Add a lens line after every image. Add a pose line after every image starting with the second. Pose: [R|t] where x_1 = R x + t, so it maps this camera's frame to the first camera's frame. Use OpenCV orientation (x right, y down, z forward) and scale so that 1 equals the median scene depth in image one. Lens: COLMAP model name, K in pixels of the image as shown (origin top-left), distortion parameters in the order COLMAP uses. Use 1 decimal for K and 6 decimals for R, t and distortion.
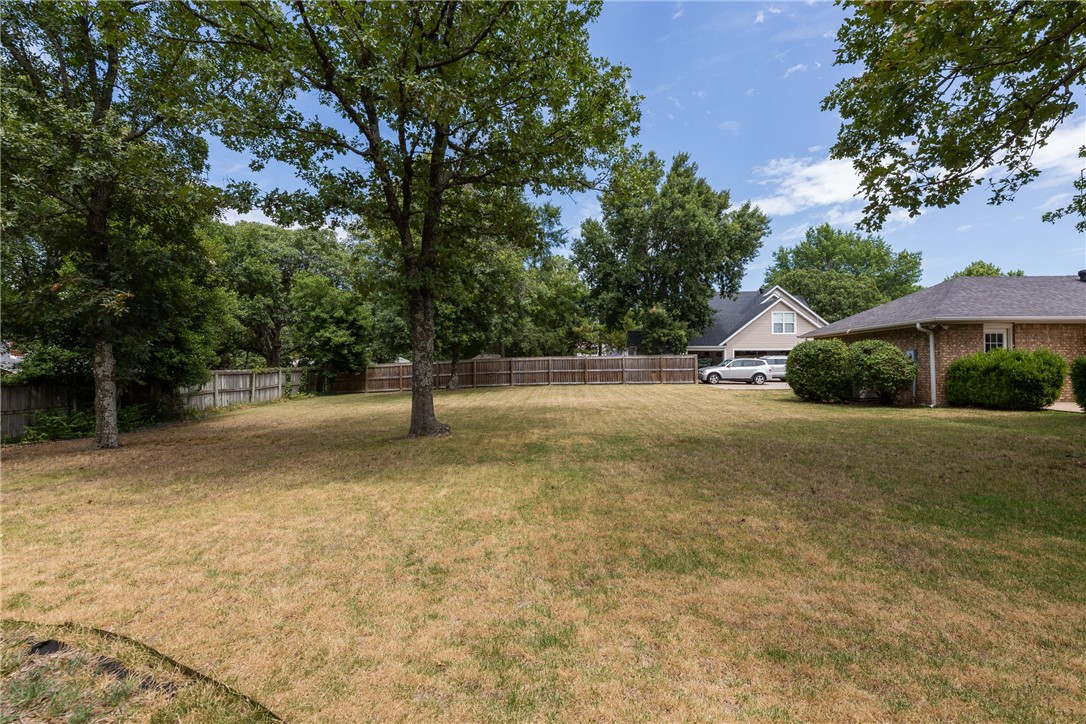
lens RADIAL K [[473.1, 0, 542.0], [0, 473.1, 362.7], [0, 0, 1]] dist [-0.003215, -0.000393]
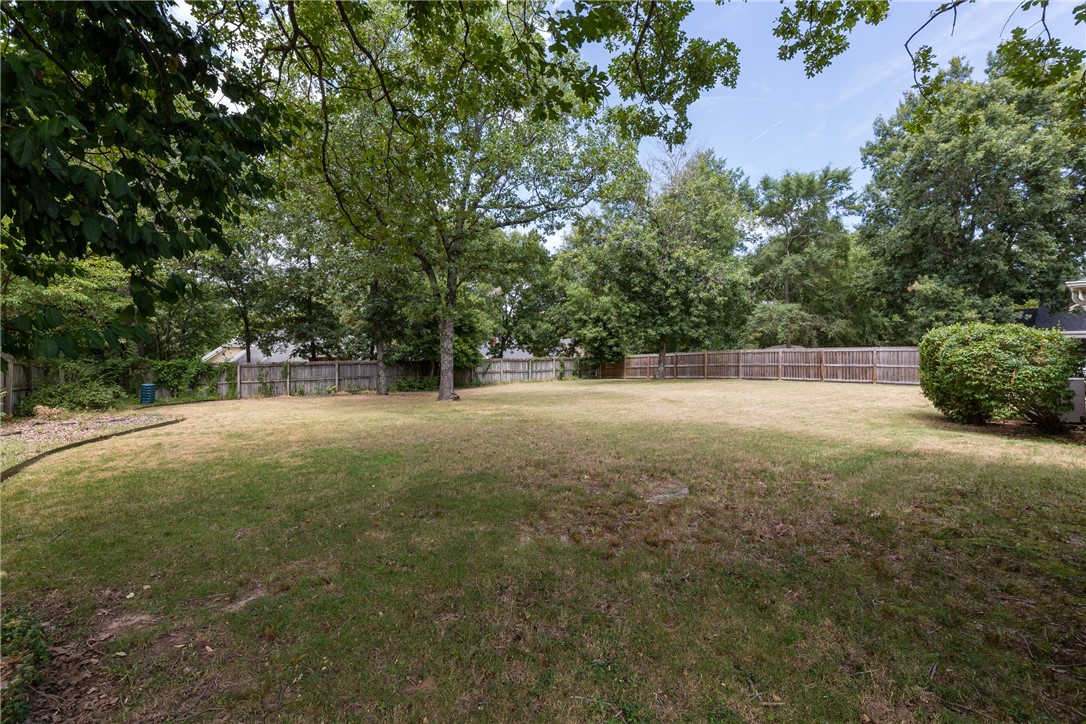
lens RADIAL K [[473.1, 0, 541.9], [0, 473.1, 356.3], [0, 0, 1]] dist [-0.003215, -0.000393]
pose [[0.627850, 0.012758, -0.778230, 0.485771], [-0.004020, 0.999905, 0.013149, -0.009321], [0.778324, -0.005127, 0.627842, 0.088735]]
